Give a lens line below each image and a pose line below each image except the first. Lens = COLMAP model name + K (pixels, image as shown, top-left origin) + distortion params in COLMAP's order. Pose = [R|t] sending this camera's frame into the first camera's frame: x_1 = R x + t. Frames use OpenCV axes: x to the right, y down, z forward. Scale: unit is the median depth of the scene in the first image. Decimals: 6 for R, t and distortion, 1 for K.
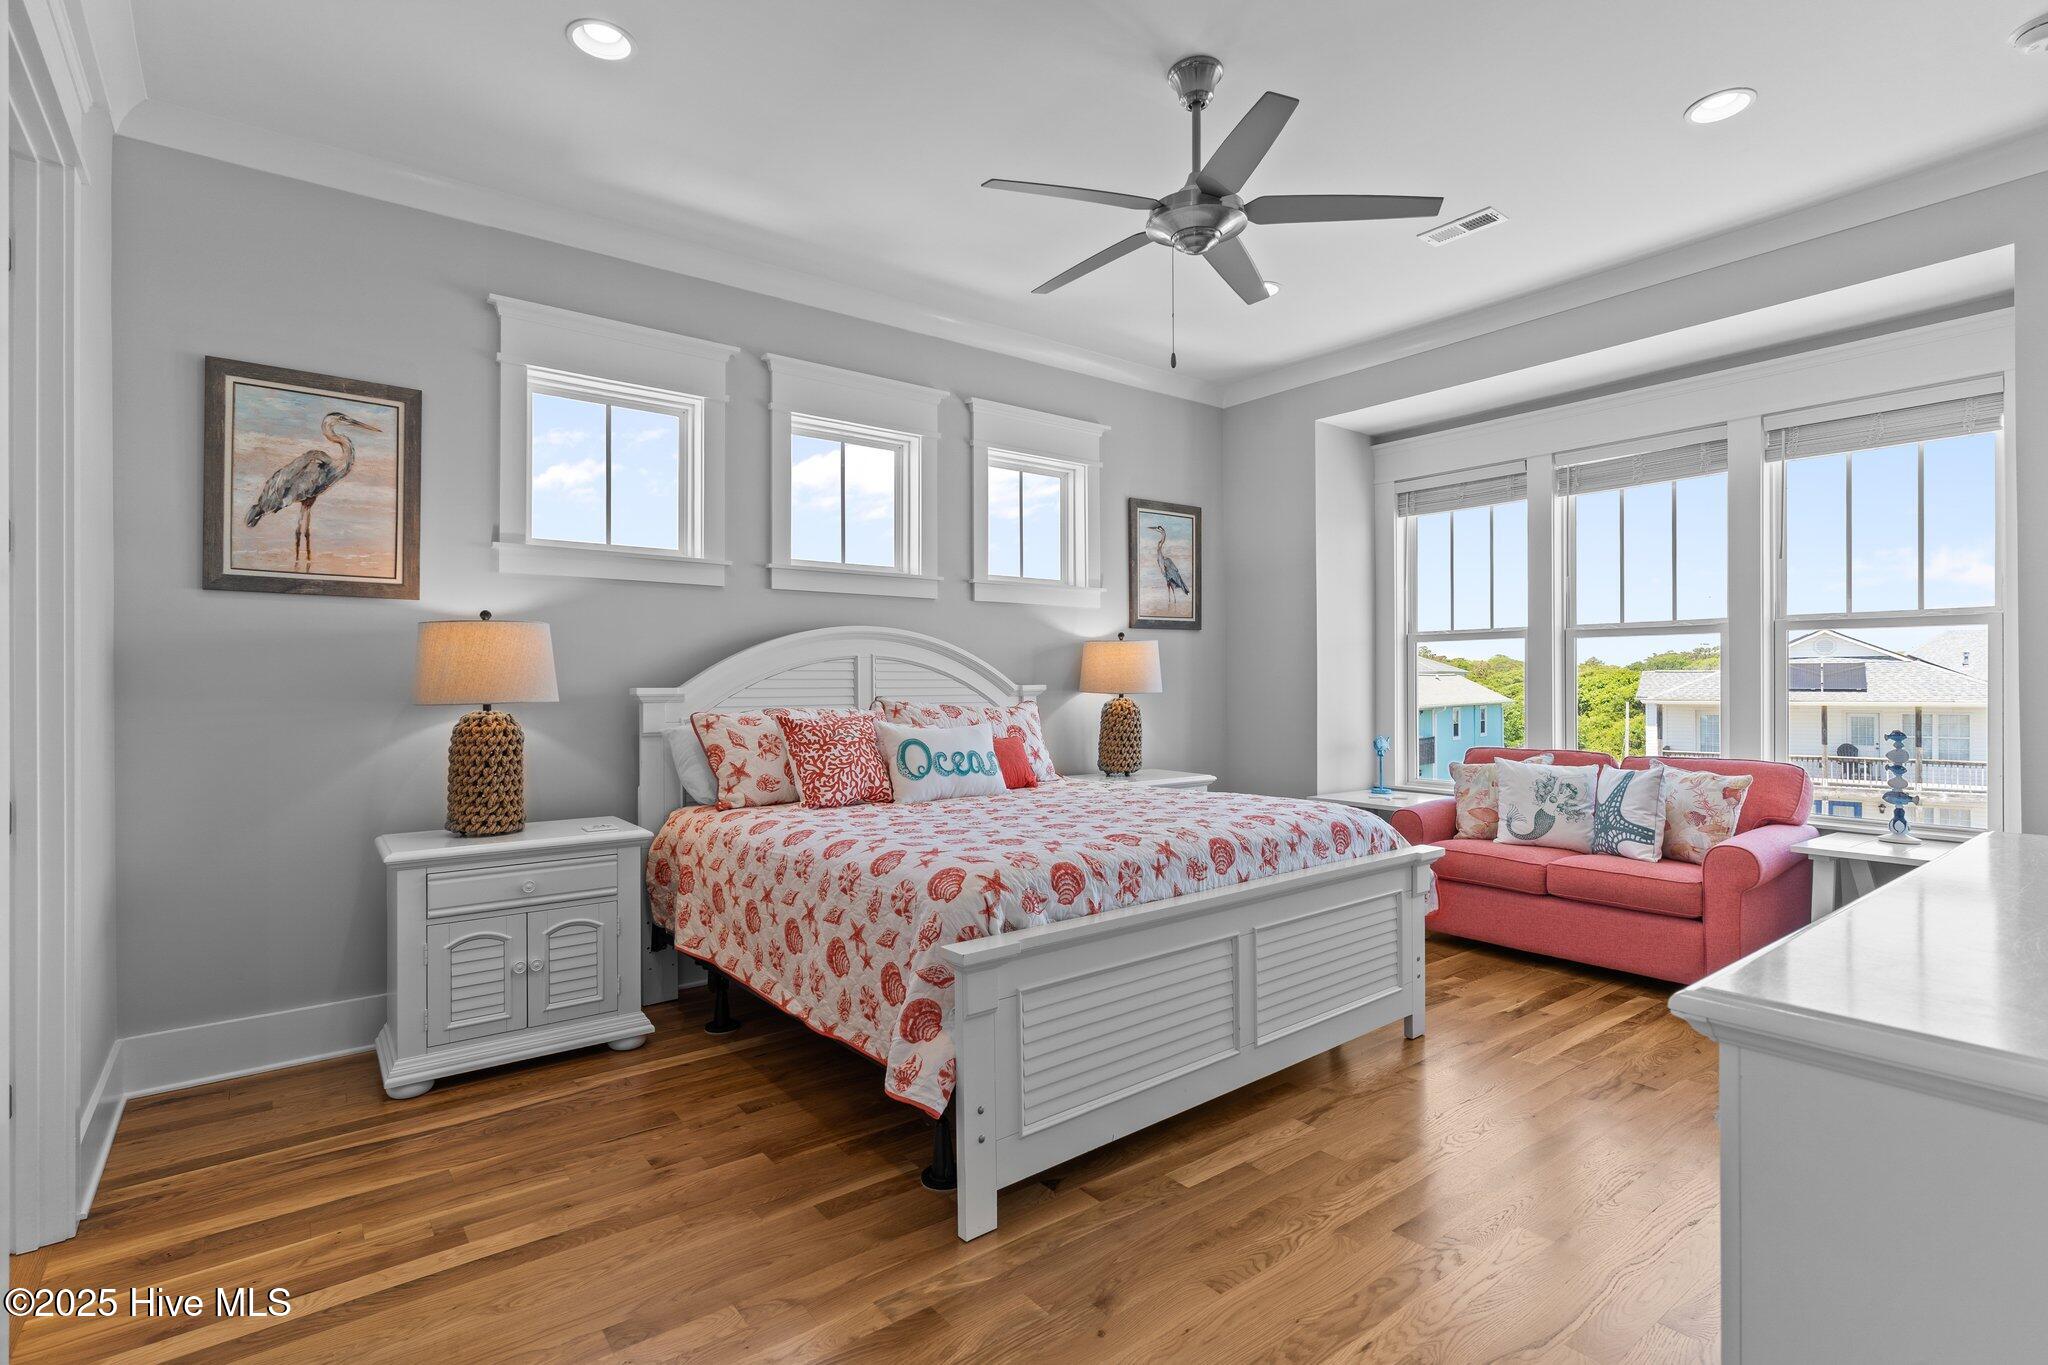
lens RADIAL K [[981.1, 0, 1016.9], [0, 981.1, 671.4], [0, 0, 1]] dist [0.002236, -0.000886]
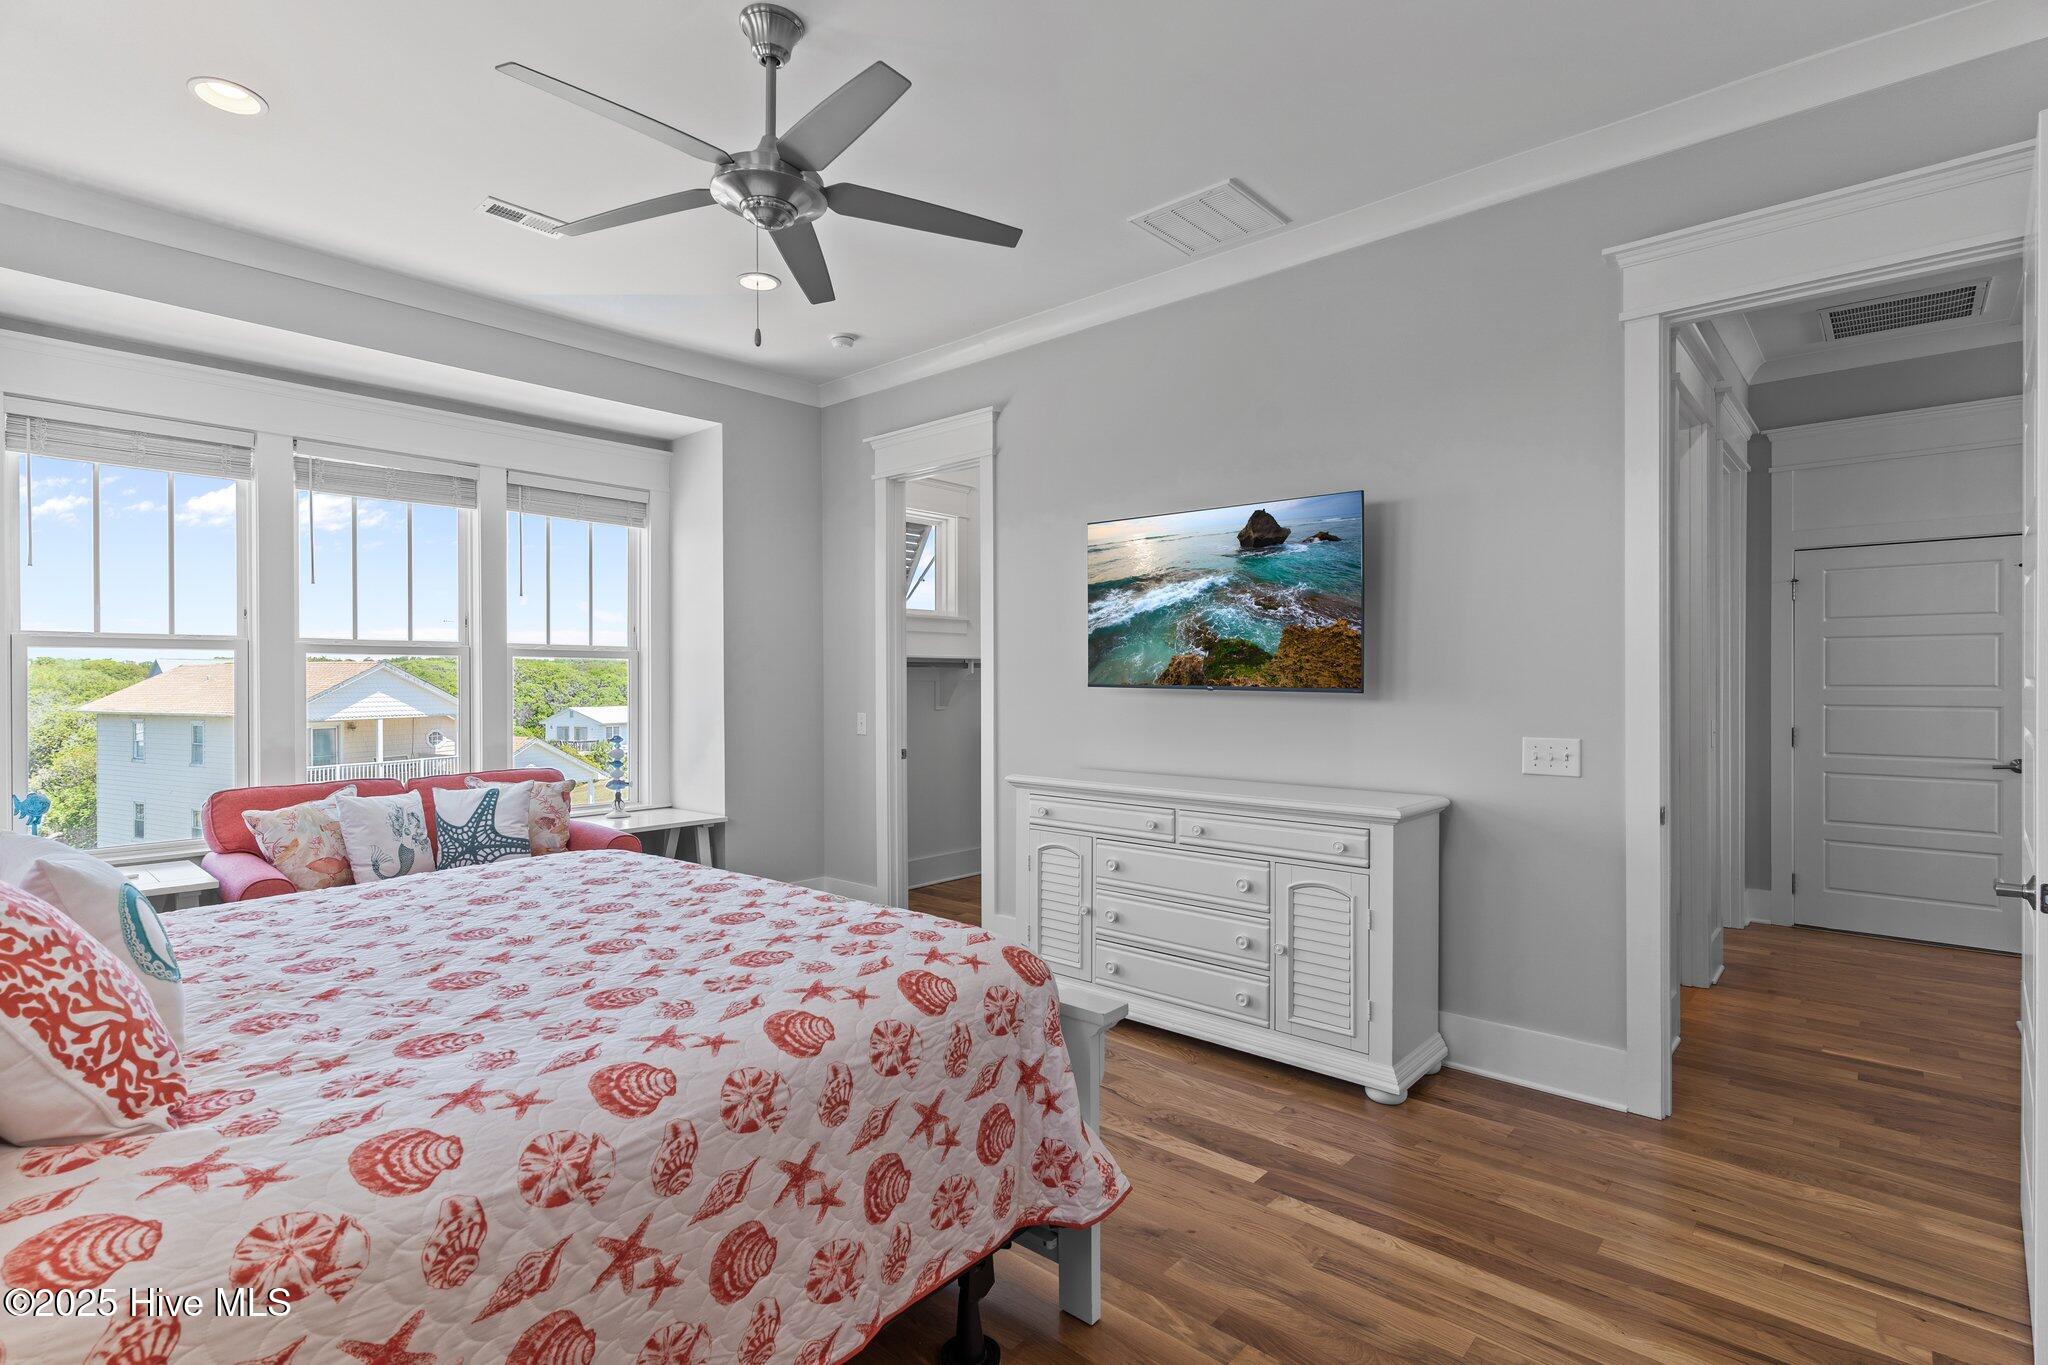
lens RADIAL K [[981.1, 0, 1015.5], [0, 981.1, 675.0], [0, 0, 1]] dist [0.002236, -0.000886]
pose [[-0.182574, 0.009600, 0.983145, -0.507540], [-0.007365, 0.999911, -0.011131, -0.011542], [-0.983165, -0.009273, -0.182487, 0.661843]]
